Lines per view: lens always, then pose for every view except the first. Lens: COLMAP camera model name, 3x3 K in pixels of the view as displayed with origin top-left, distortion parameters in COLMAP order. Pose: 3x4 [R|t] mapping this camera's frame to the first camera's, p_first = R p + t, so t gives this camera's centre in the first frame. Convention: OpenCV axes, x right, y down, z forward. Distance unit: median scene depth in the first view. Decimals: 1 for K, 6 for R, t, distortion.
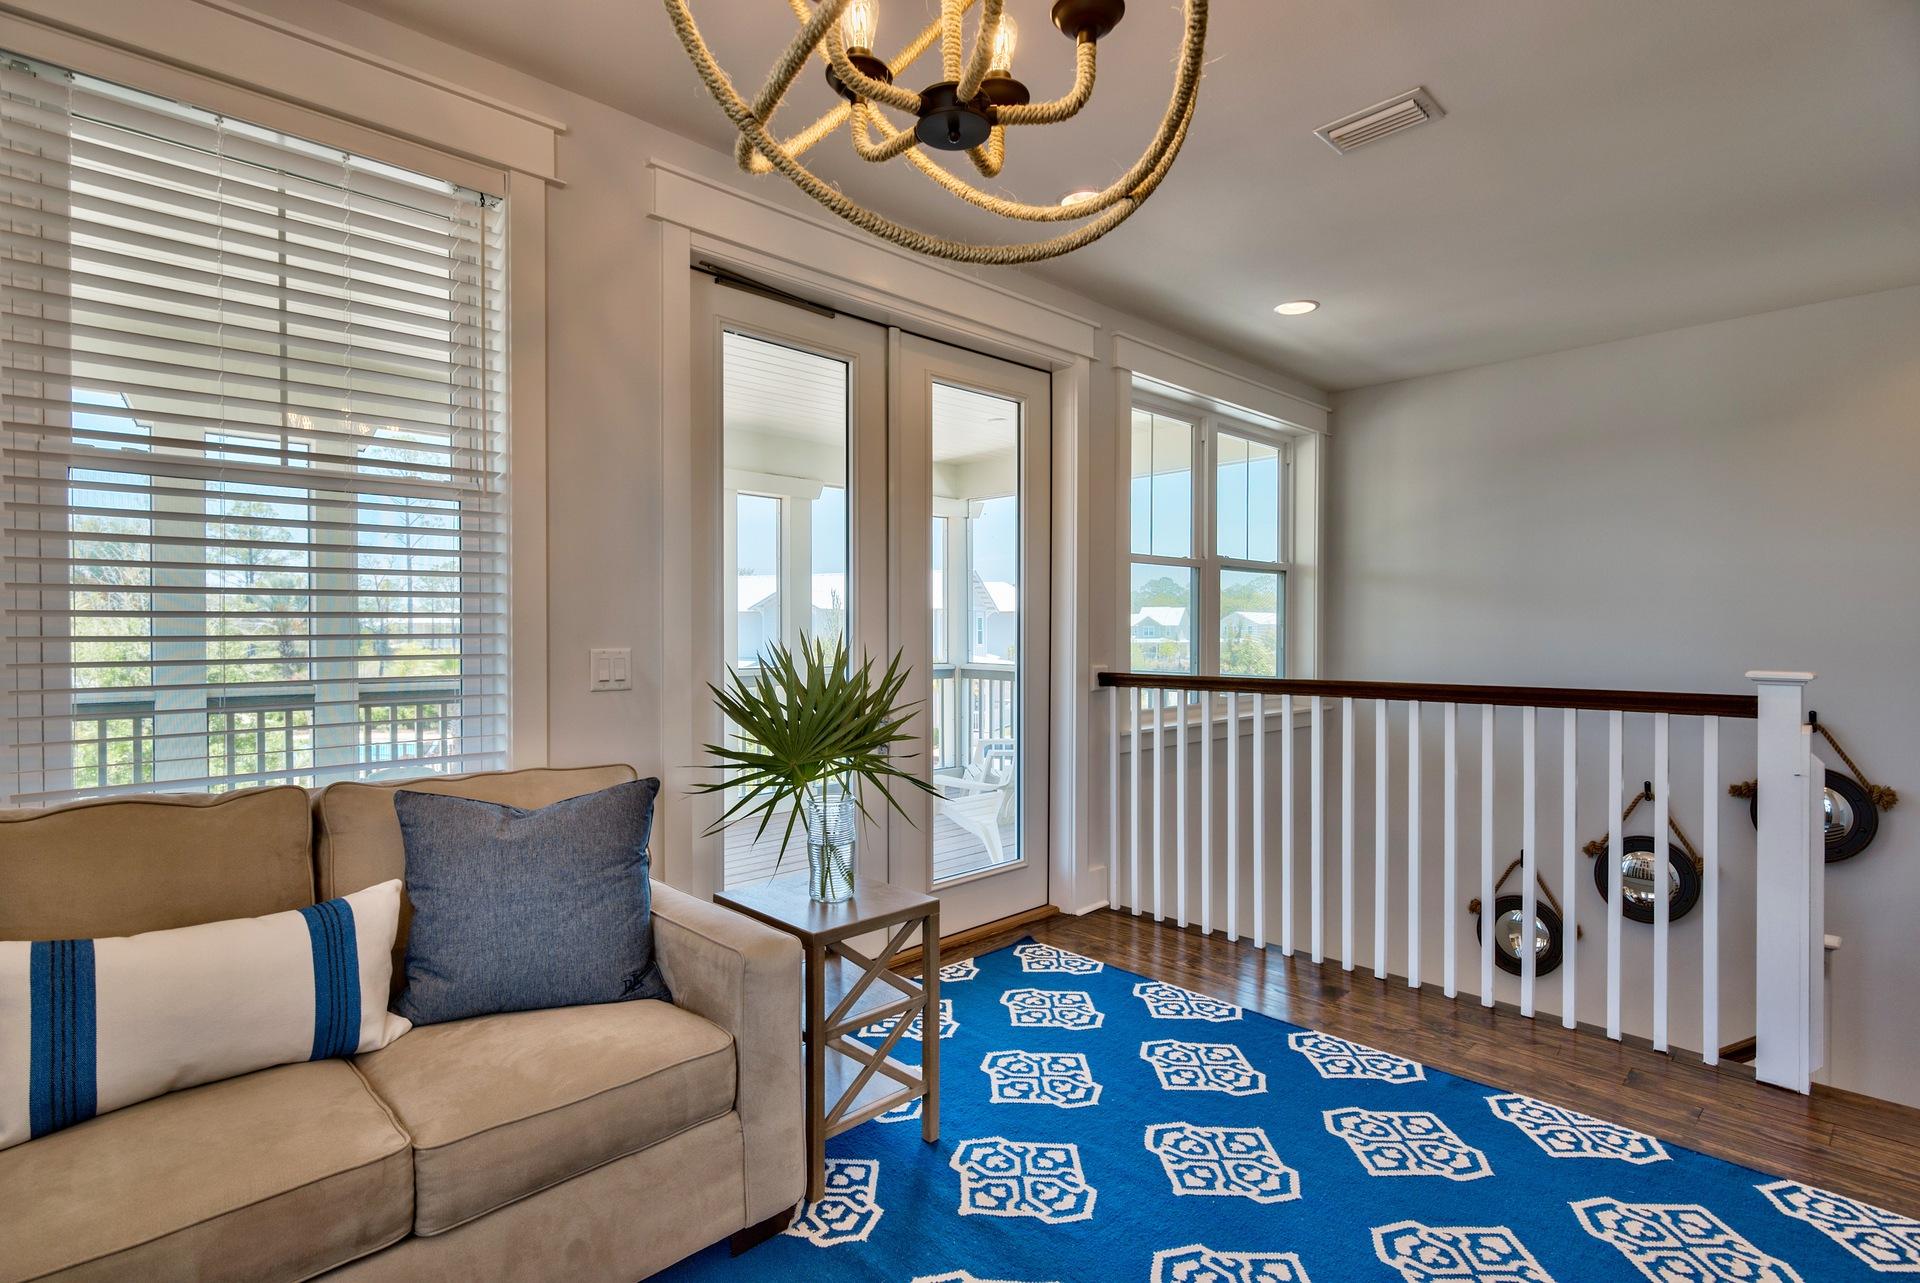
lens RADIAL K [[930.9, 0, 938.8], [0, 930.9, 642.5], [0, 0, 1]] dist [0.000712, 0.000265]
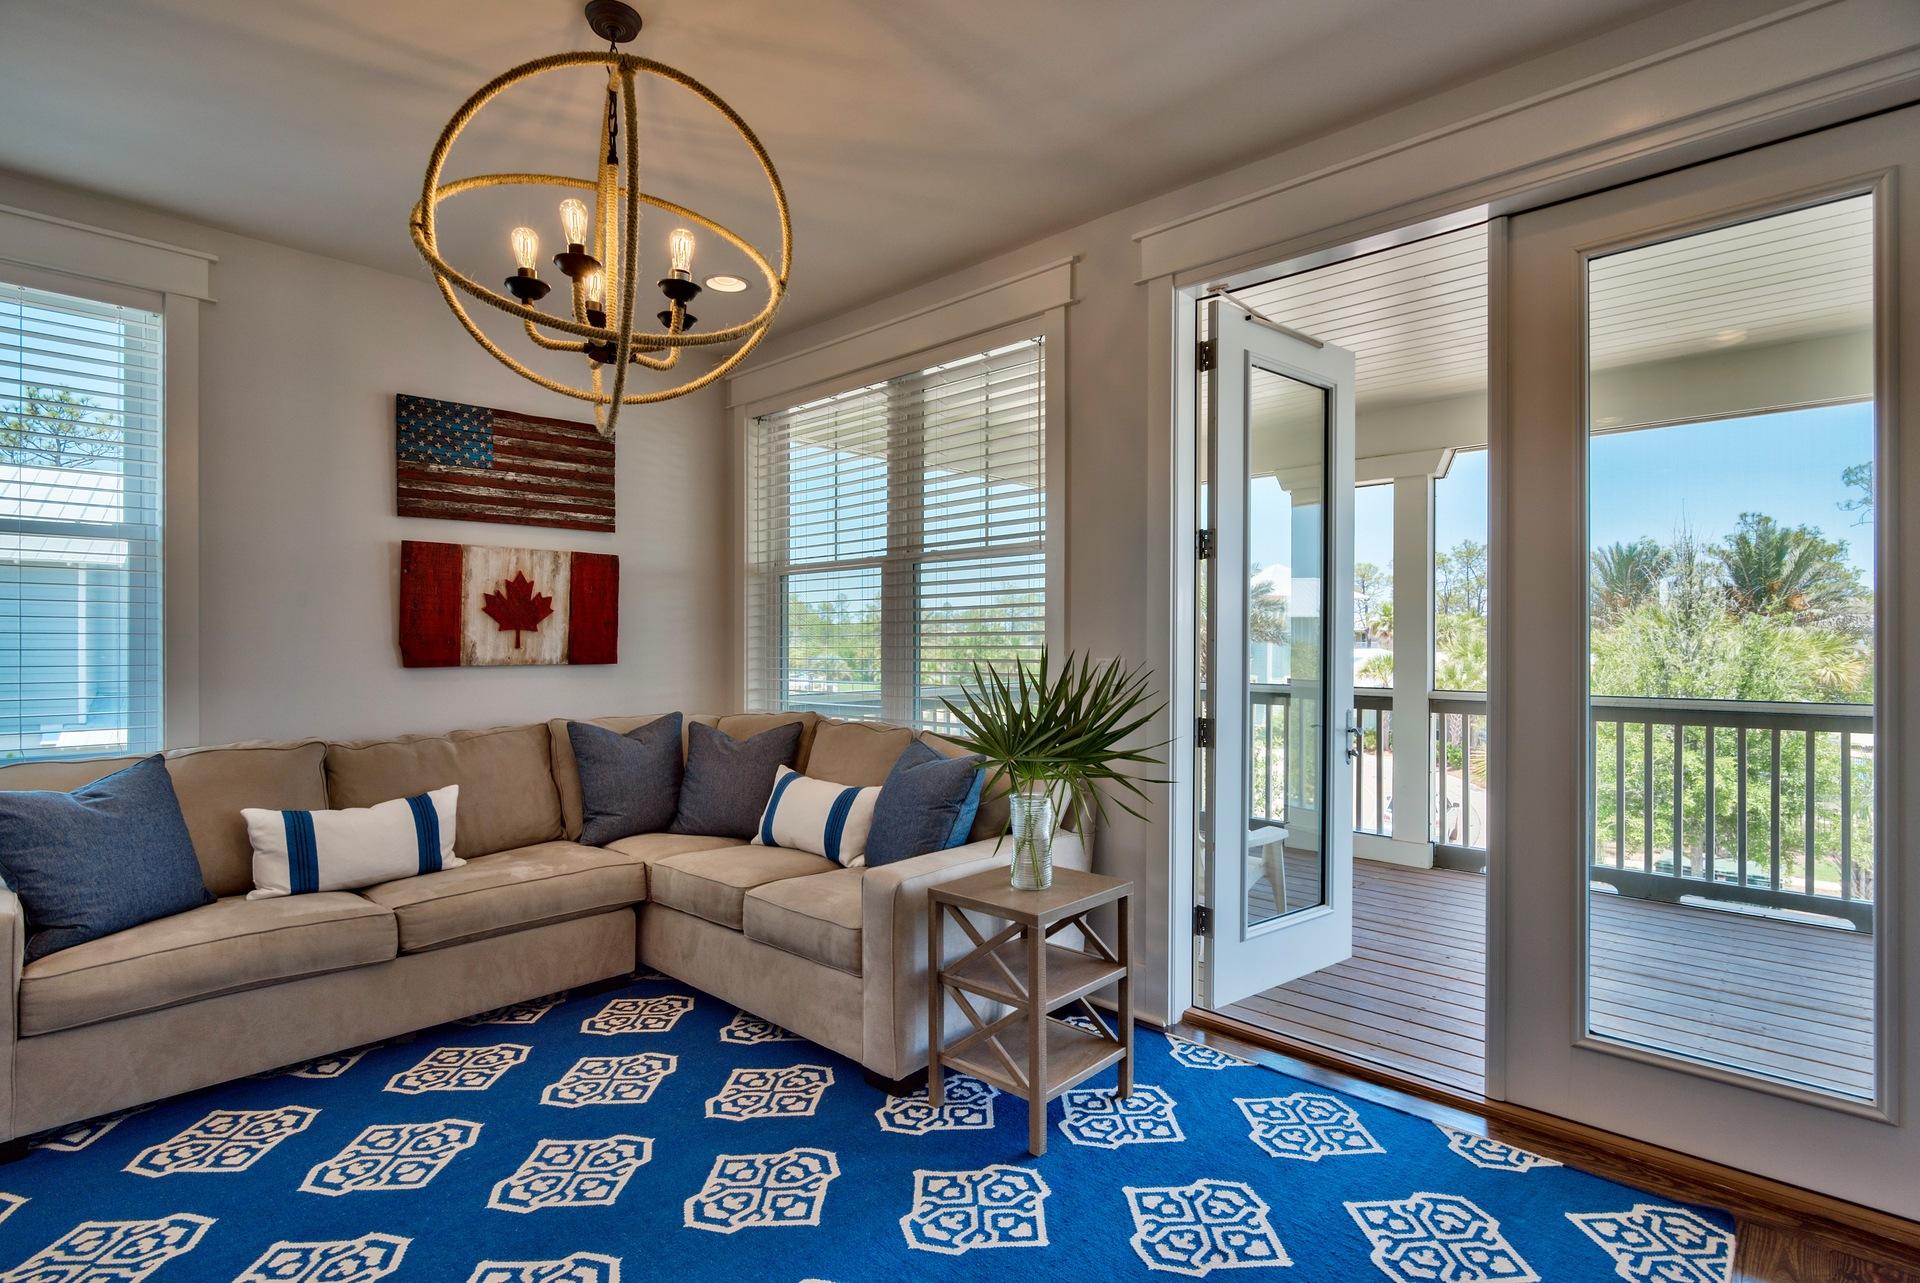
lens RADIAL K [[930.9, 0, 938.8], [0, 930.9, 642.5], [0, 0, 1]] dist [0.000712, 0.000265]
pose [[0.043918, -0.003755, -0.999028, 1.003411], [-0.007510, 0.999963, -0.004089, -0.003856], [0.999007, 0.007683, 0.043888, 0.872176]]
